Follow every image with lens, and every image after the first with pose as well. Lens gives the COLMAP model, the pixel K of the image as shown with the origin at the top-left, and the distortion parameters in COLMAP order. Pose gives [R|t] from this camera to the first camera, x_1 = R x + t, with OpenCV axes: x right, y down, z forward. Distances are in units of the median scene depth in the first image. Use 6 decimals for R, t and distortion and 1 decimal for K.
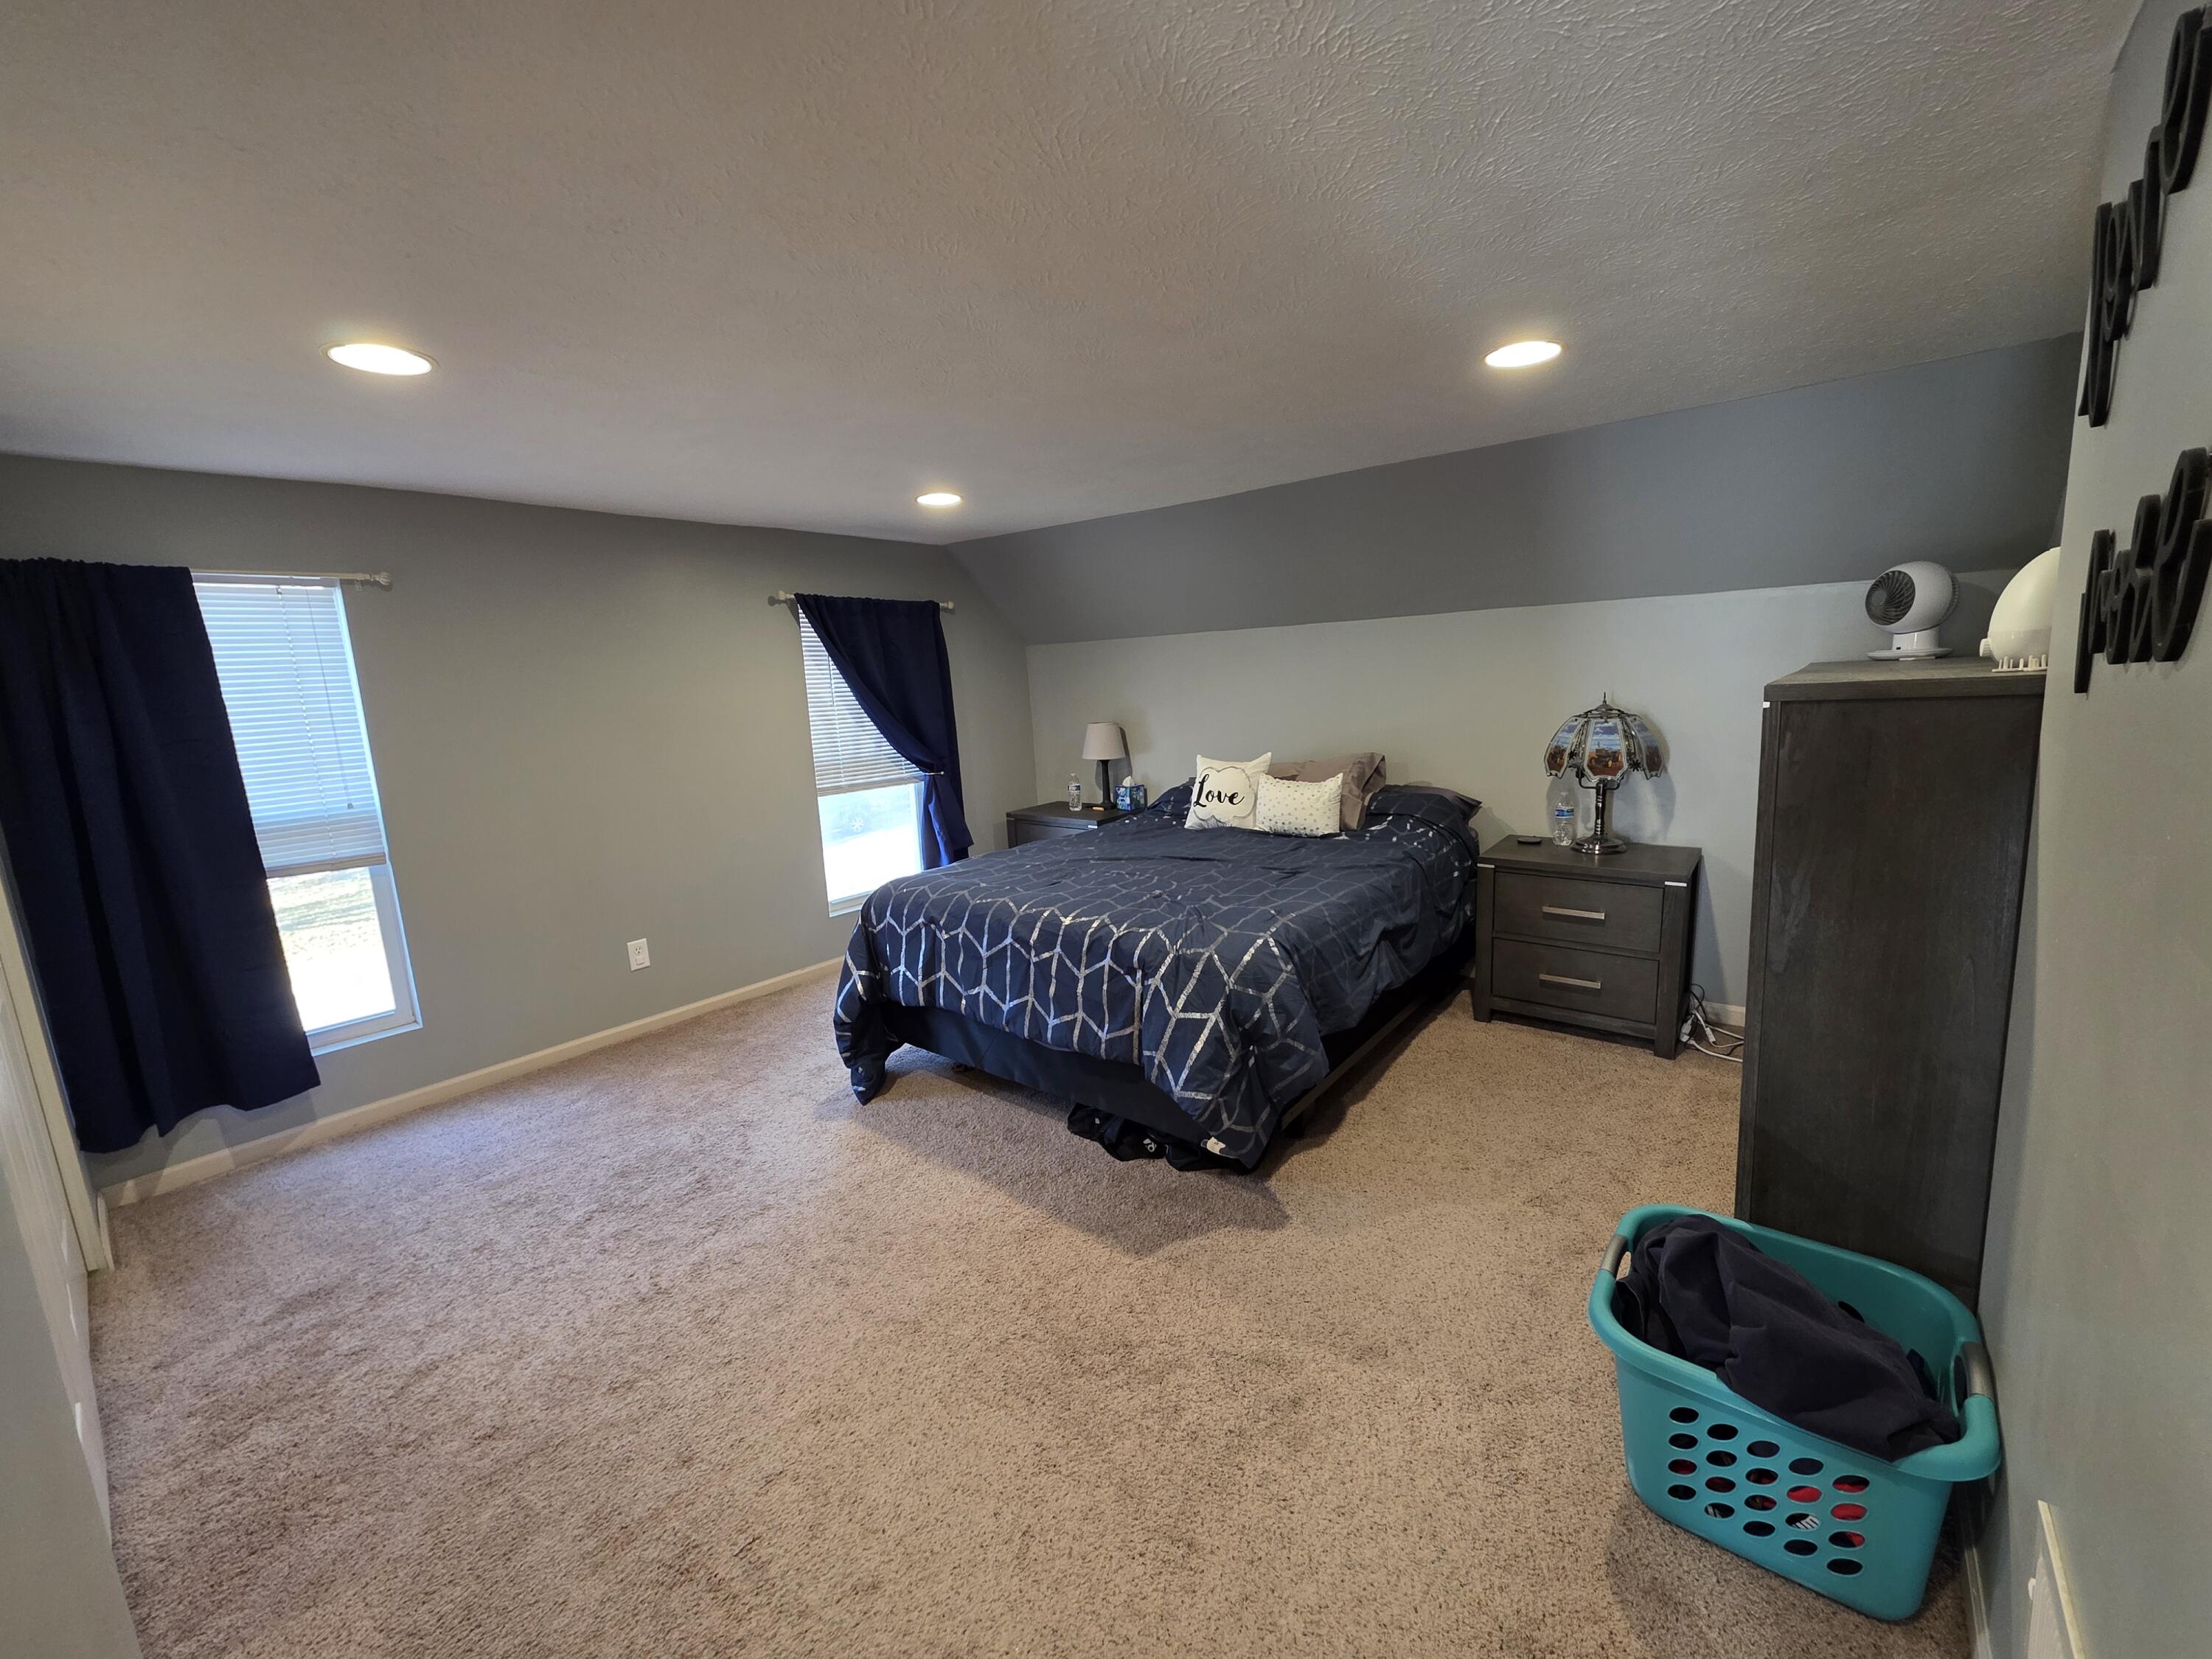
lens RADIAL K [[884.2, 0, 1116.5], [0, 884.2, 829.3], [0, 0, 1]] dist [0.002825, 0.001362]
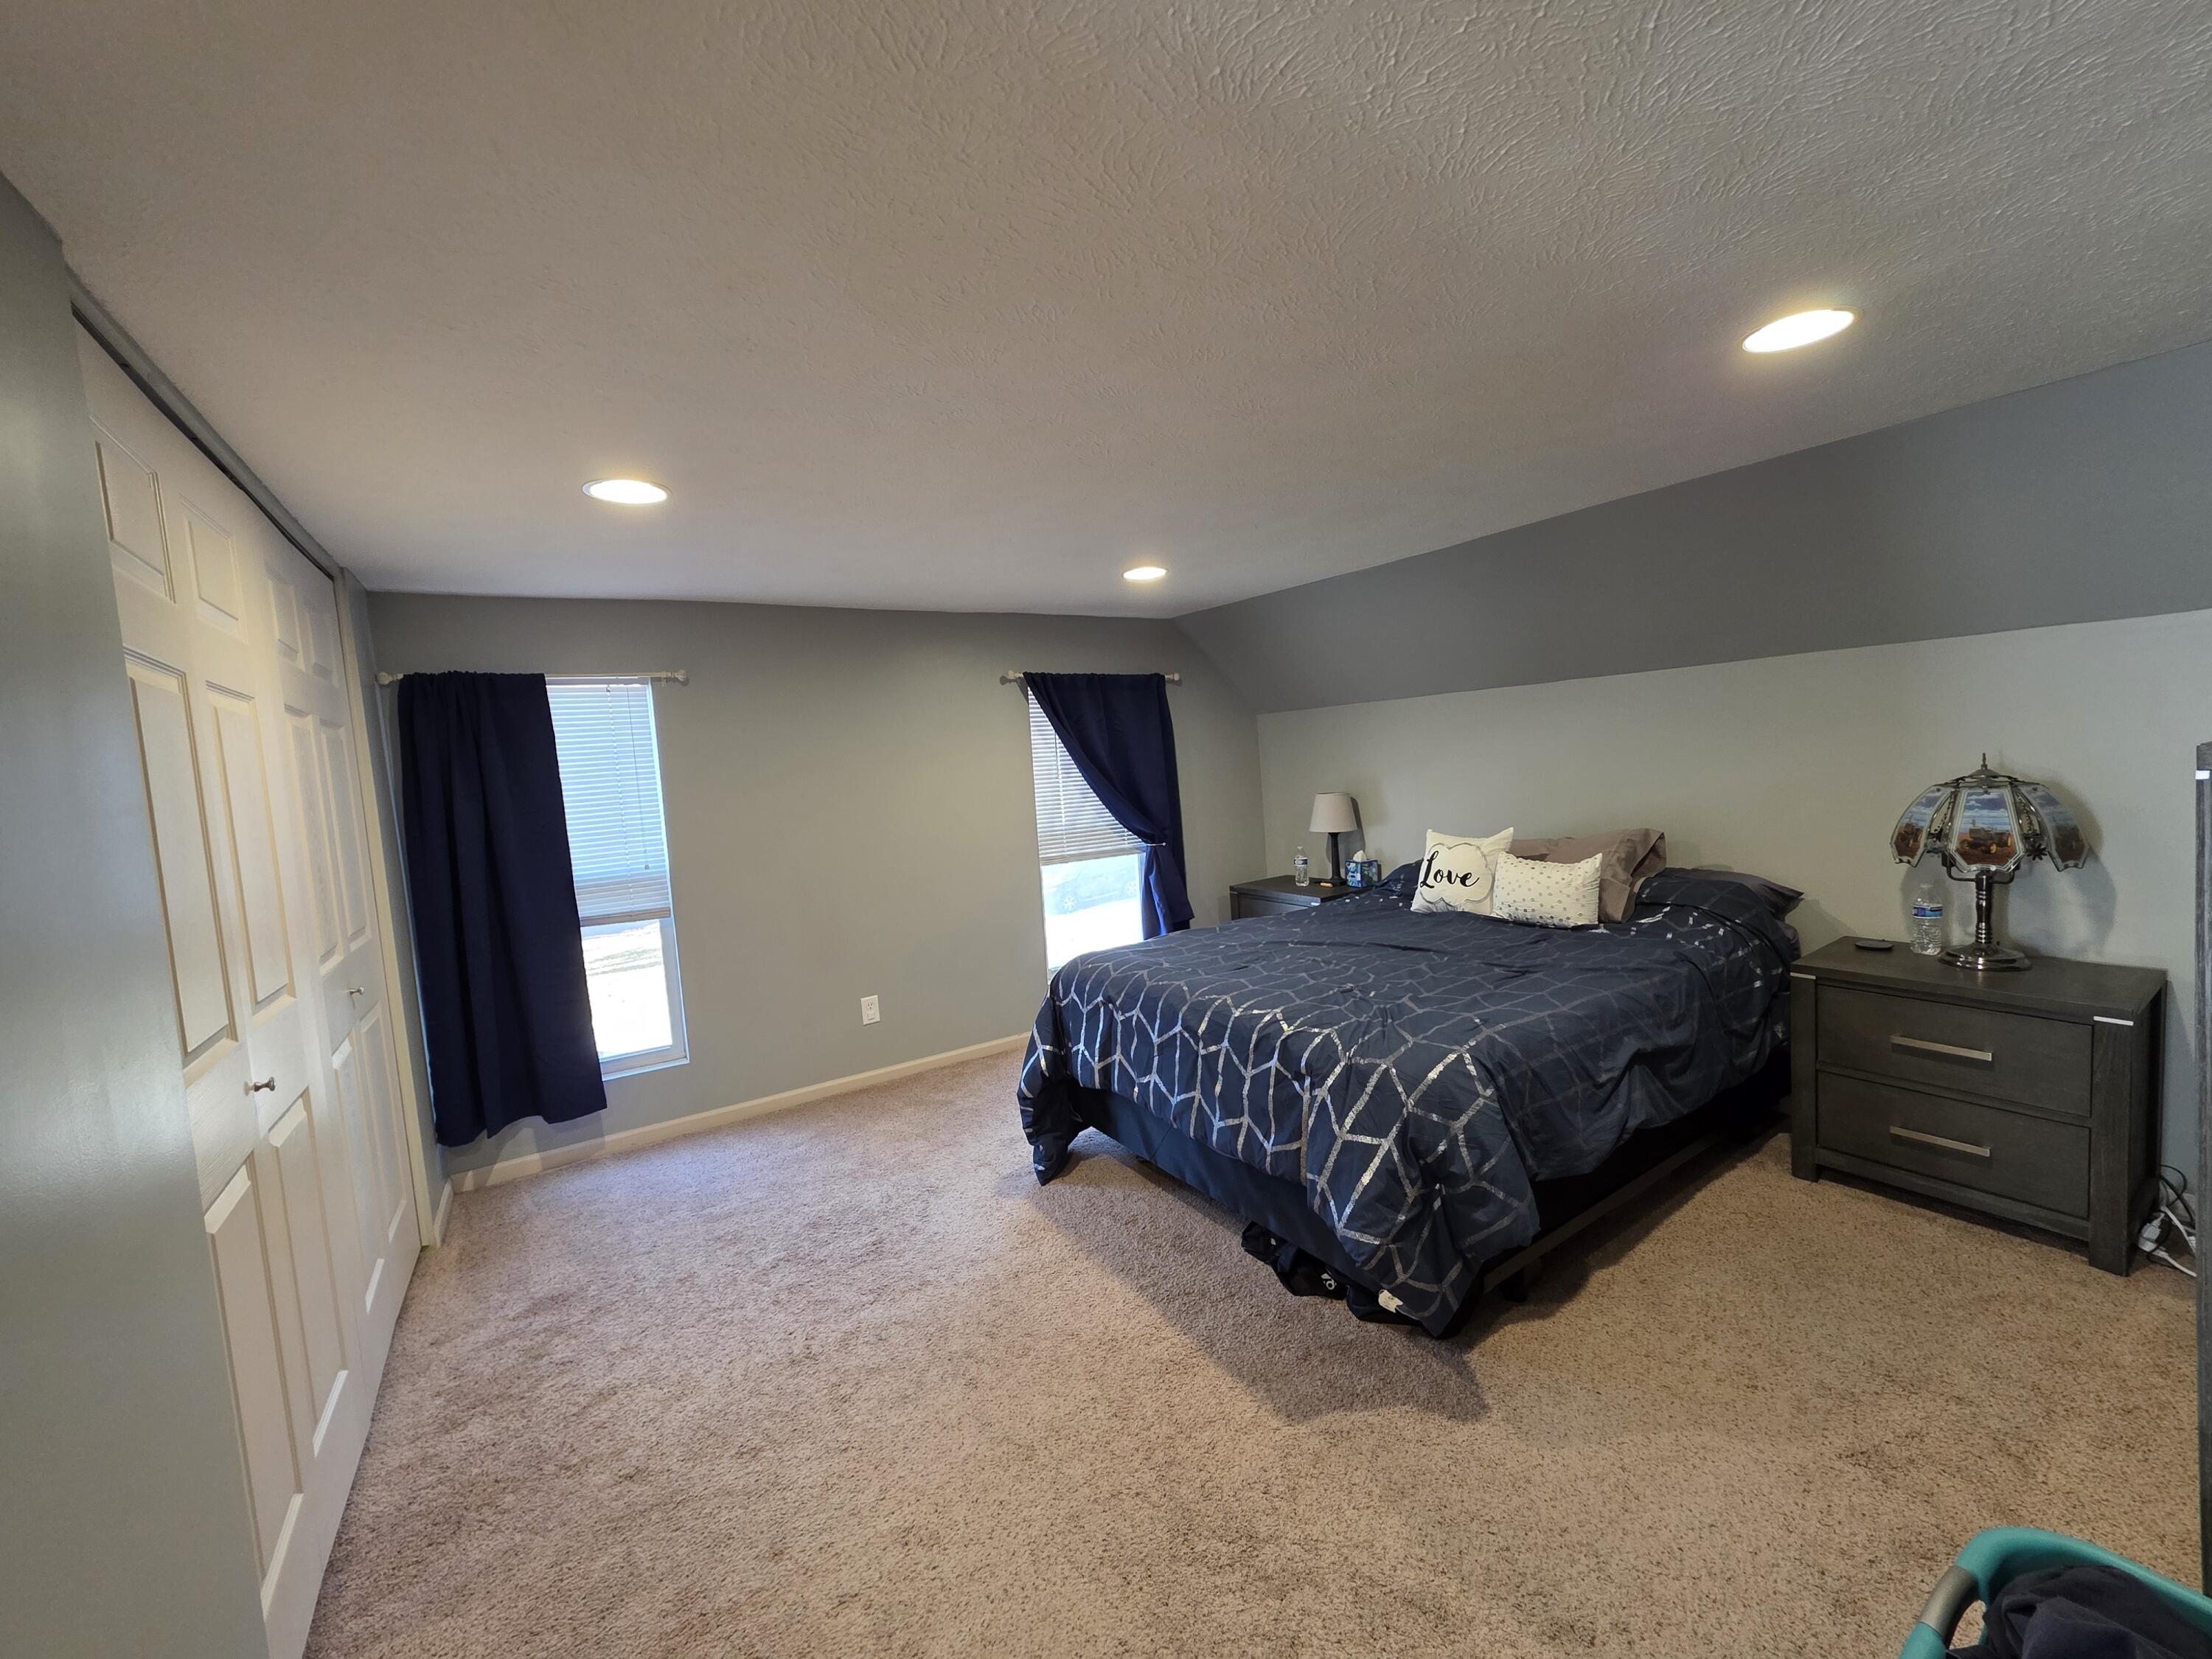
lens RADIAL K [[884.2, 0, 1116.5], [0, 884.2, 829.3], [0, 0, 1]] dist [0.002825, 0.001362]
pose [[0.951662, 0.010134, -0.306980, 0.099645], [-0.033200, 0.996994, -0.070009, -0.016167], [0.305348, 0.076817, 0.949138, 0.078585]]
